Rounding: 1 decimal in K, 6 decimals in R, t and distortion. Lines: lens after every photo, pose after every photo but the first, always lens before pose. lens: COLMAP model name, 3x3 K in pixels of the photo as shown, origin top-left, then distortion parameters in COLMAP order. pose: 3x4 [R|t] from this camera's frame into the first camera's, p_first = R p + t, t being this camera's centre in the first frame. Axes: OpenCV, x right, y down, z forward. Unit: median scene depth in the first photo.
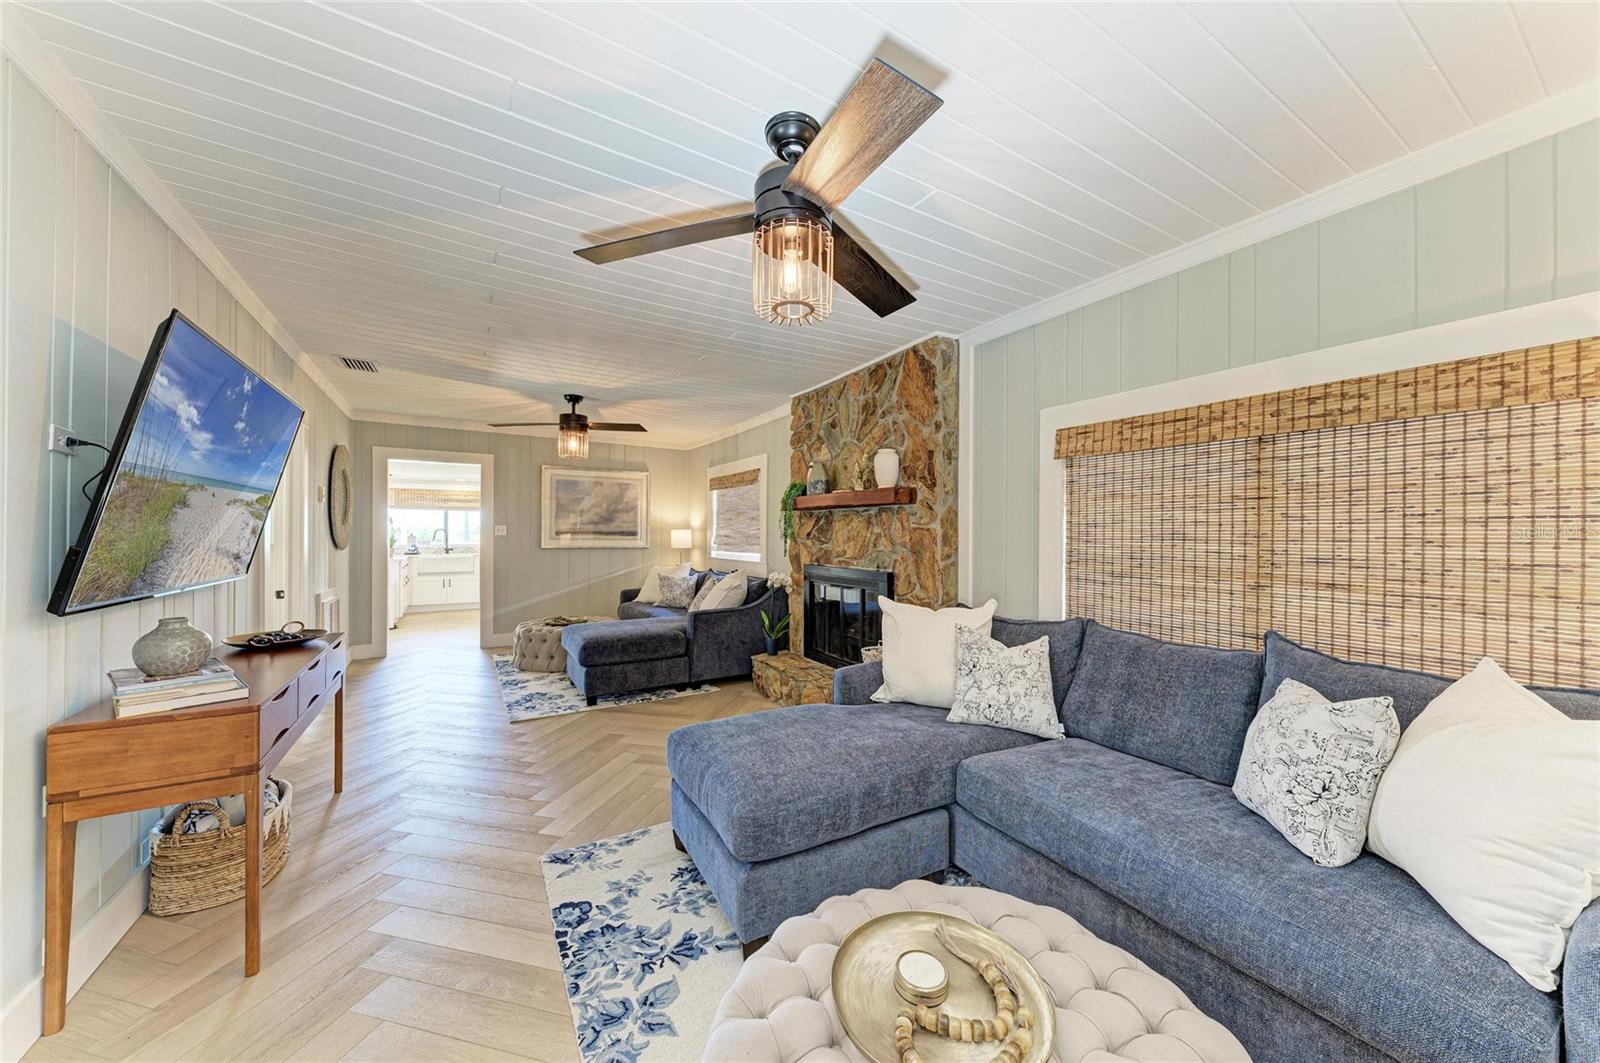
lens RADIAL K [[566.5, 0, 804.2], [0, 566.5, 537.6], [0, 0, 1]] dist [0.017732, -0.006048]
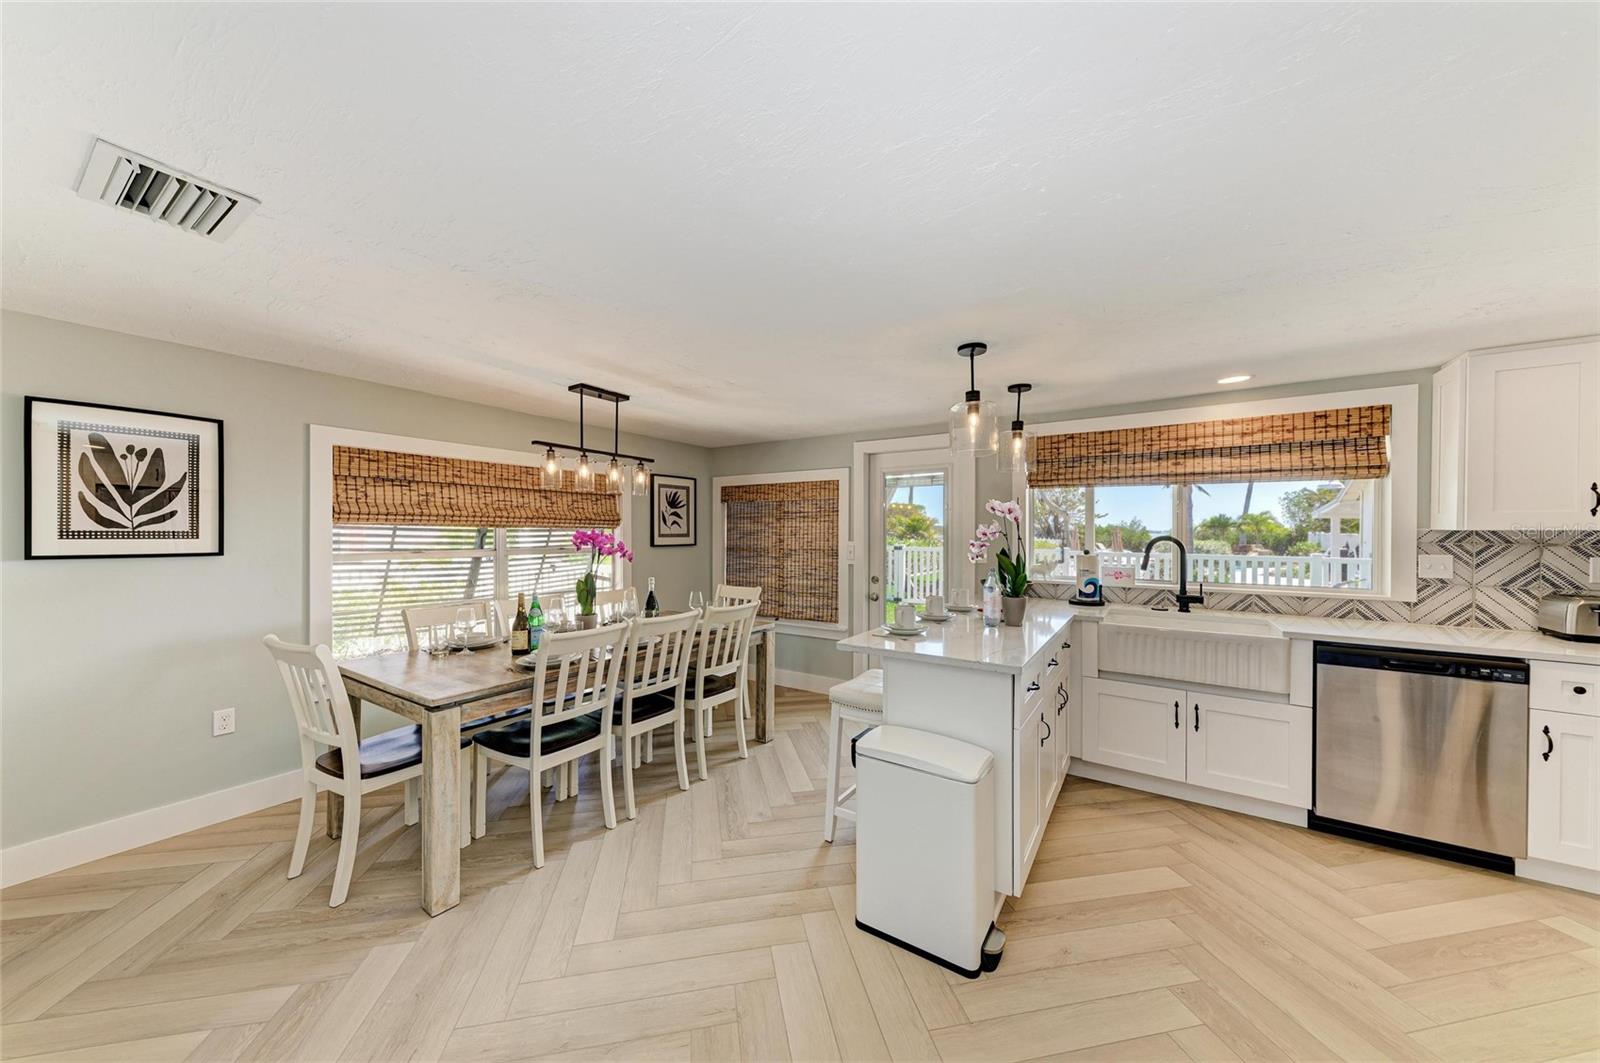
lens RADIAL K [[543.2, 0, 797.0], [0, 543.2, 539.1], [0, 0, 1]] dist [0.017067, -0.005170]
pose [[0.425083, 0.010947, -0.905088, -1.070172], [-0.010781, 0.999917, 0.007031, -0.034502], [0.905090, 0.006769, 0.425166, 1.625701]]
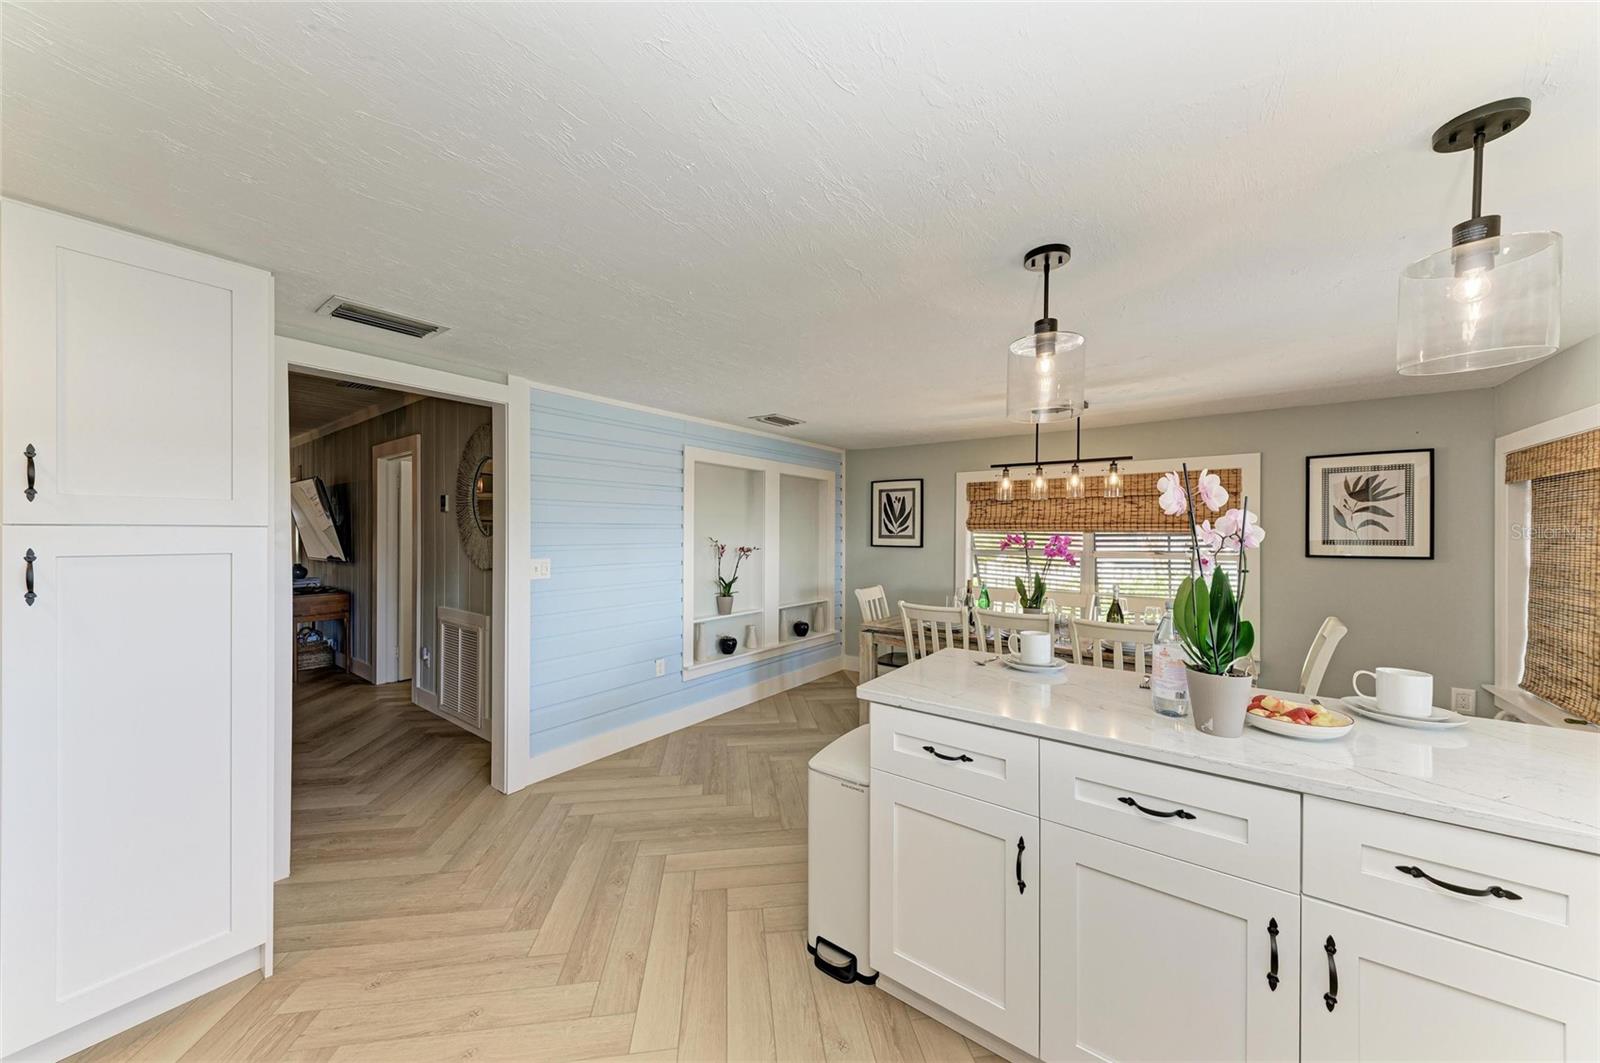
lens RADIAL K [[543.6, 0, 801.1], [0, 543.6, 533.1], [0, 0, 1]] dist [0.009411, -0.000187]
pose [[-0.929607, -0.006122, -0.368501, -1.227018], [-0.009528, 0.999927, 0.007422, -0.043844], [0.368429, 0.010411, -0.929598, 2.371966]]
